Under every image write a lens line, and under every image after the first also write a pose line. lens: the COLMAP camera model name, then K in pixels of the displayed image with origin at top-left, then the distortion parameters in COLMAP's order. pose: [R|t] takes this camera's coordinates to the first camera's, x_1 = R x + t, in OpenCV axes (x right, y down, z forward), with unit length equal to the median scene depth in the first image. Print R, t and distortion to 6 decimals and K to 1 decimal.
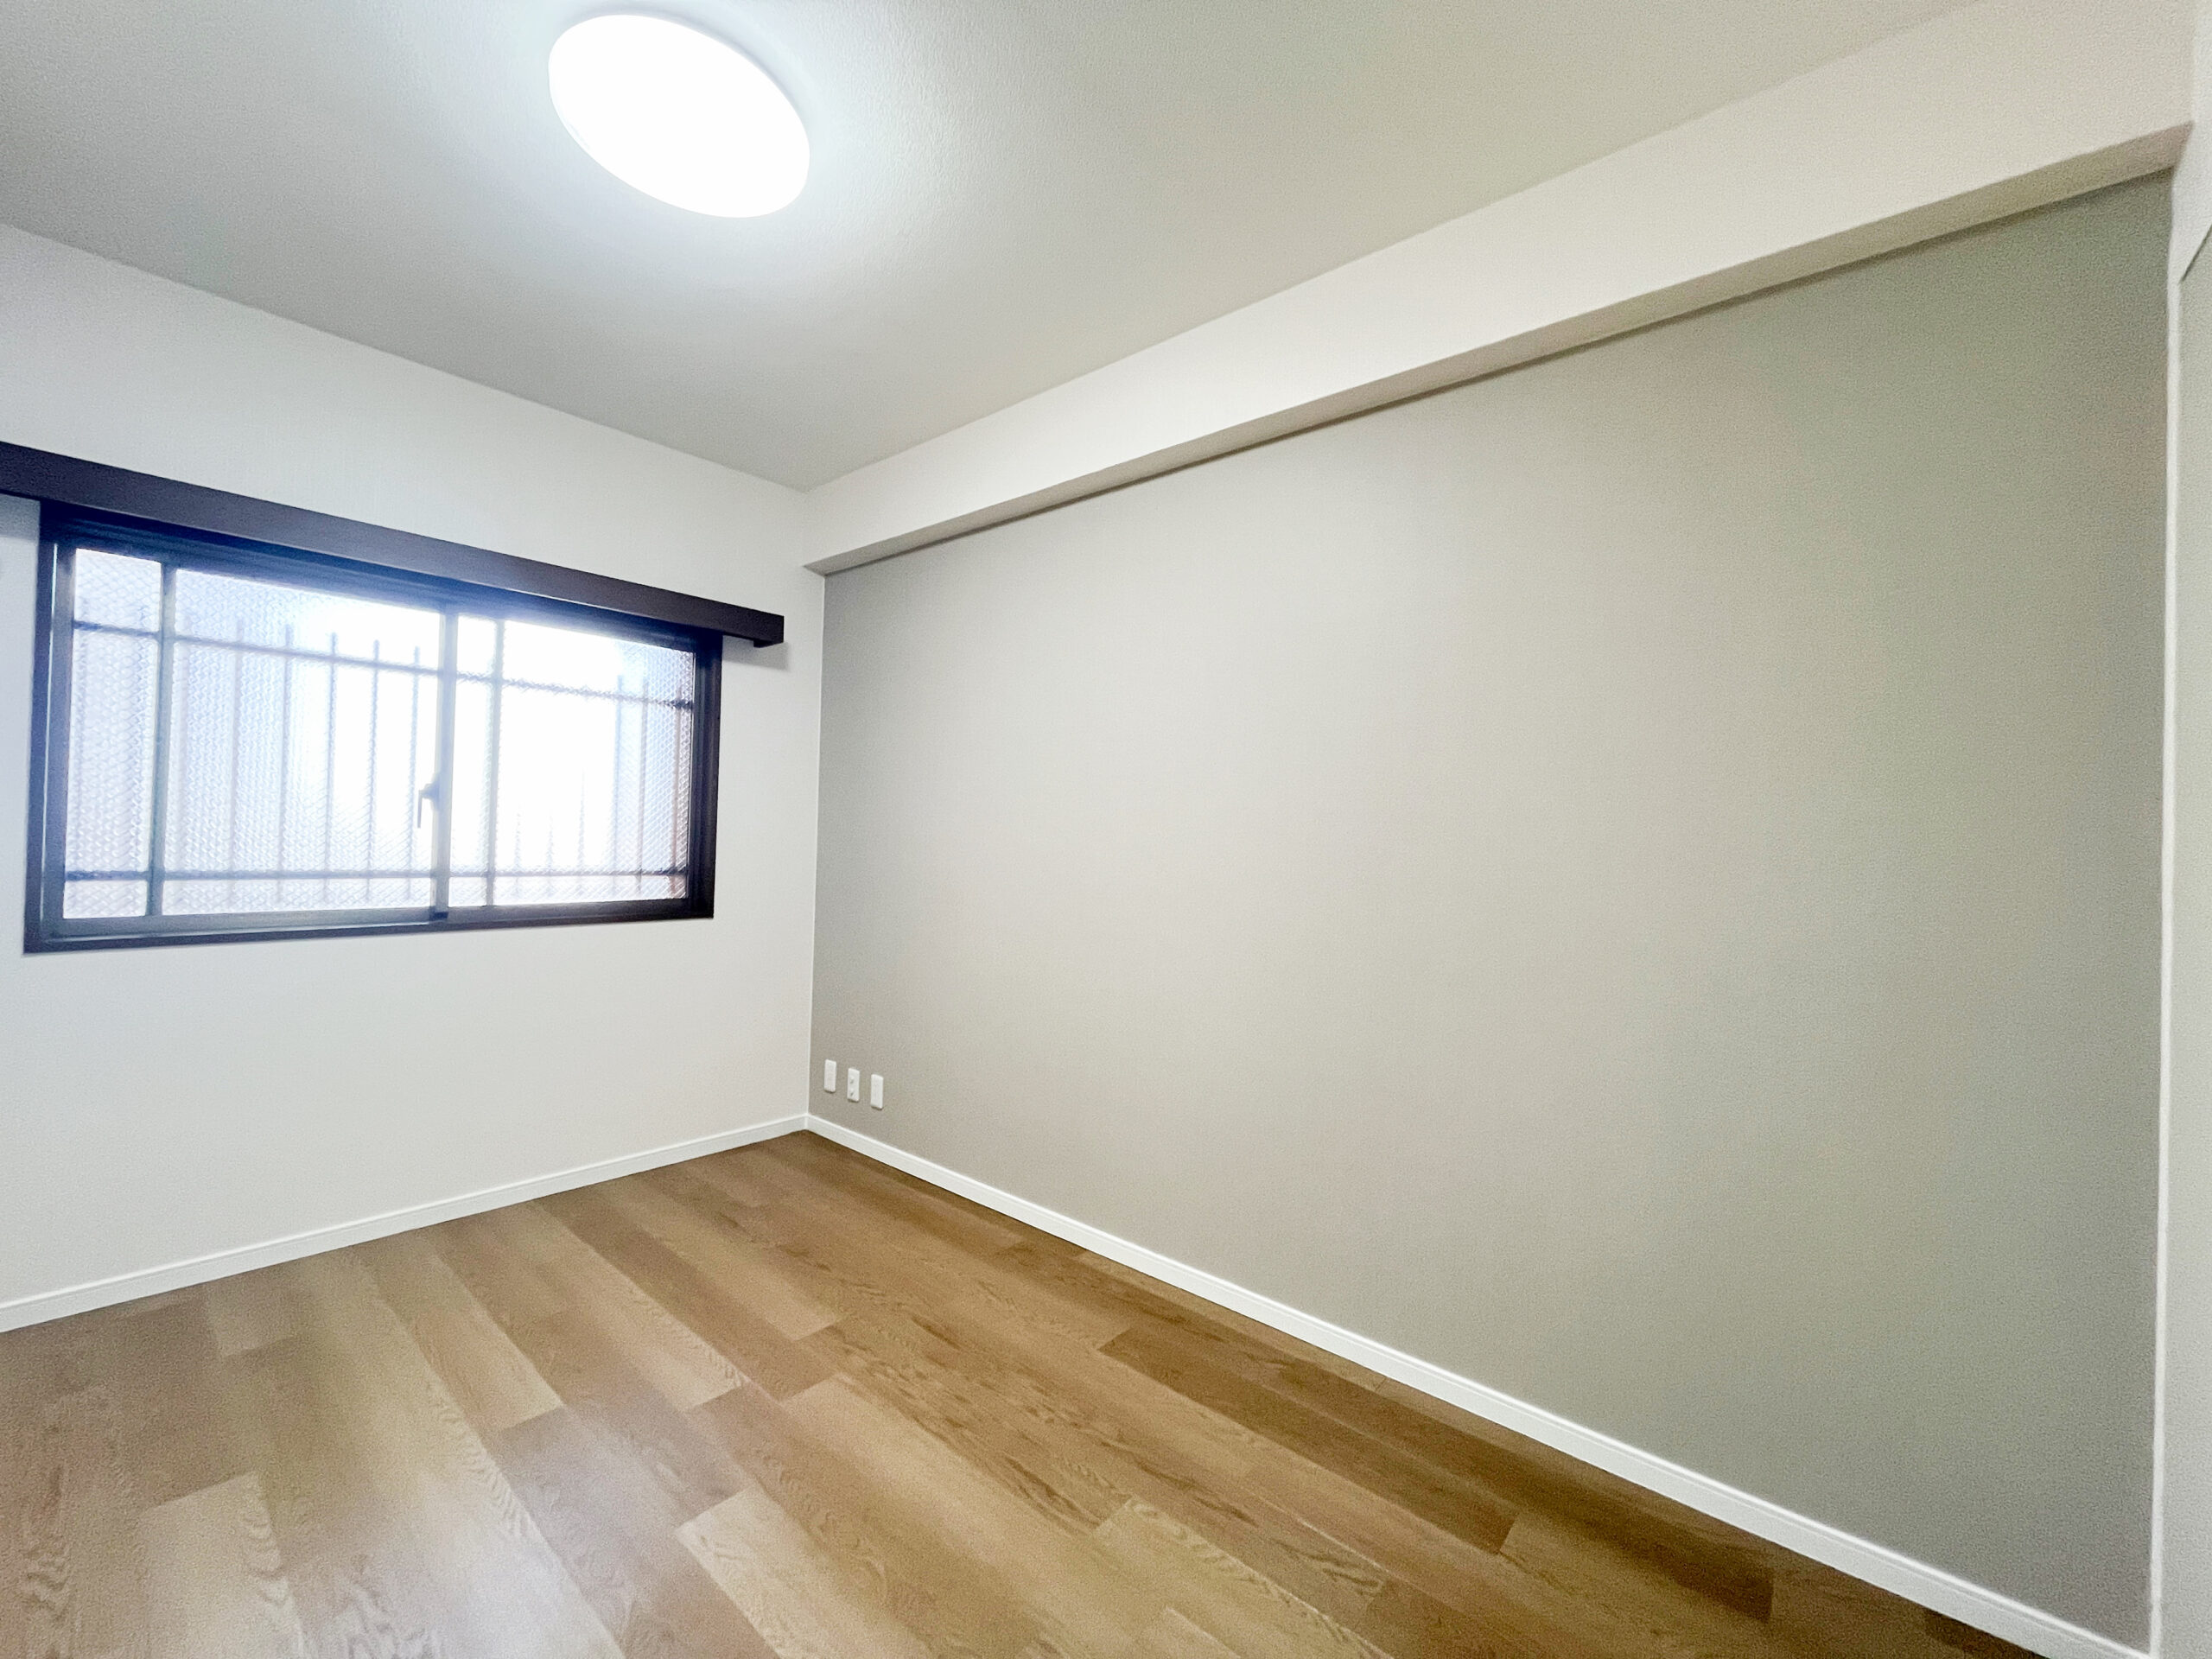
lens RADIAL K [[895.4, 0, 1105.6], [0, 895.4, 826.2], [0, 0, 1]] dist [-0.003437, 0.000572]
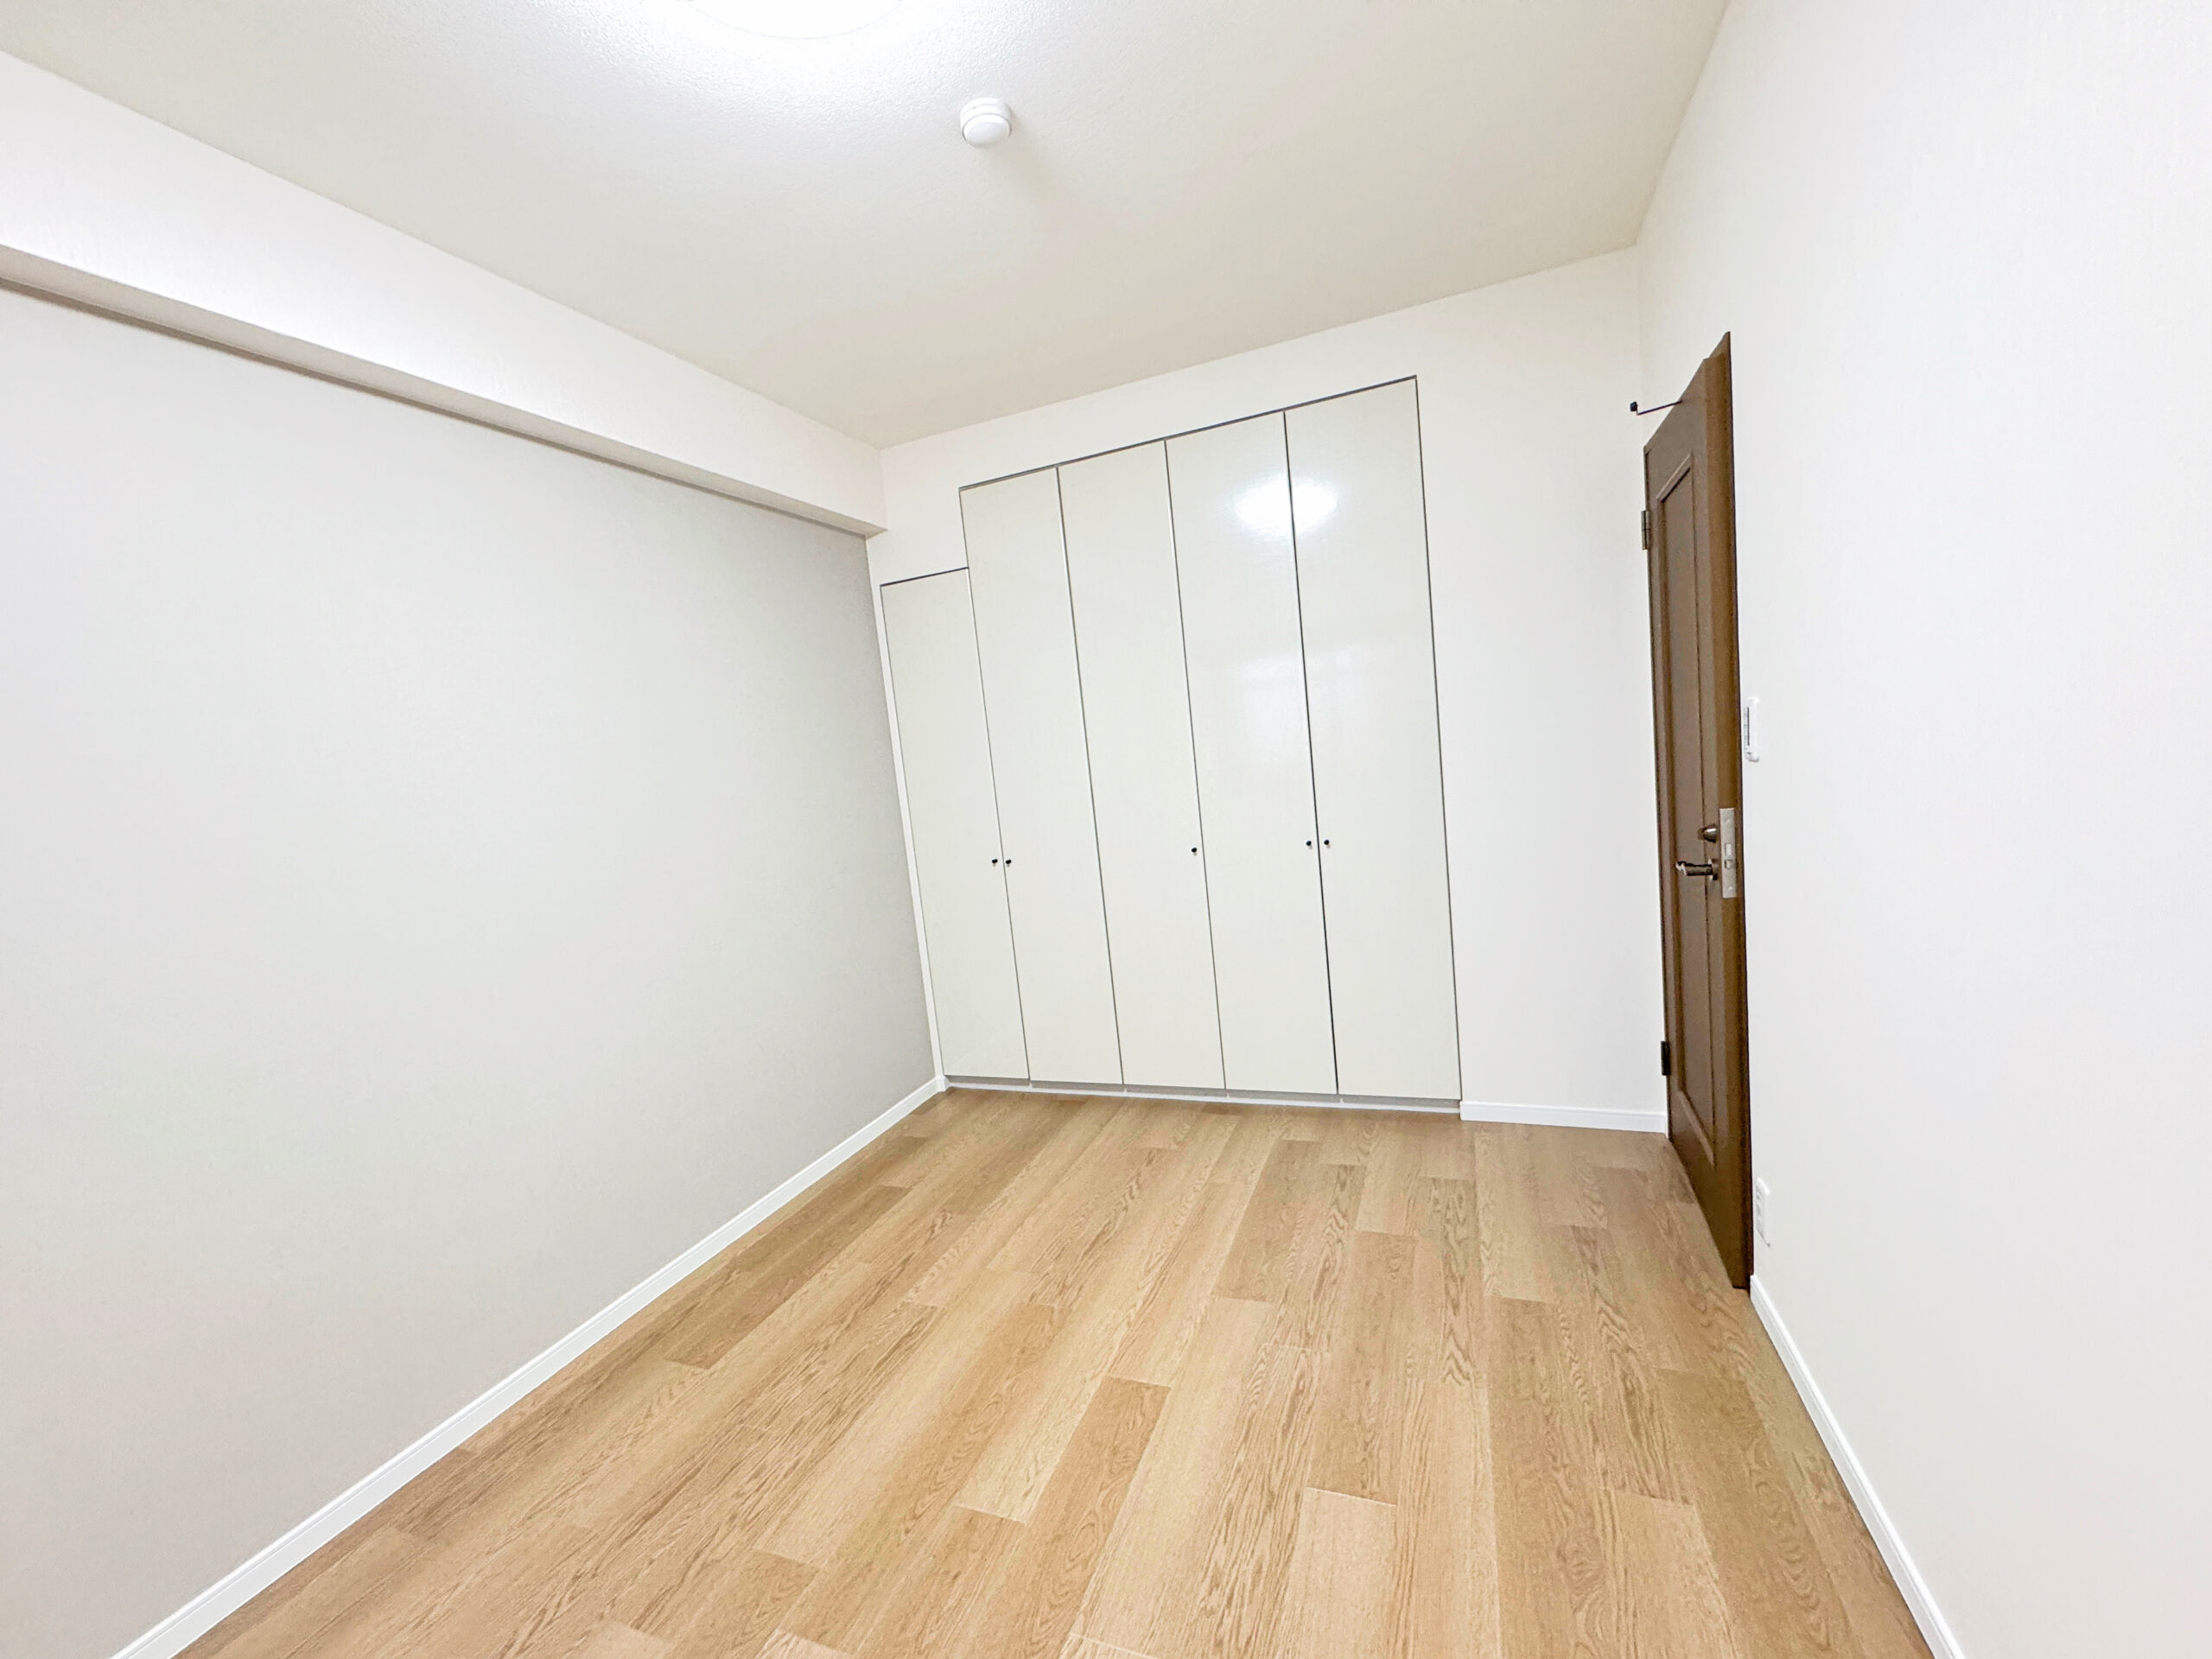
lens RADIAL K [[886.6, 0, 1102.8], [0, 886.6, 827.1], [0, 0, 1]] dist [-0.003426, -0.000293]
pose [[-0.335375, -0.066650, 0.939724, -1.114068], [0.082333, 0.991604, 0.099713, -0.069725], [-0.938480, 0.110812, -0.327071, 0.919558]]
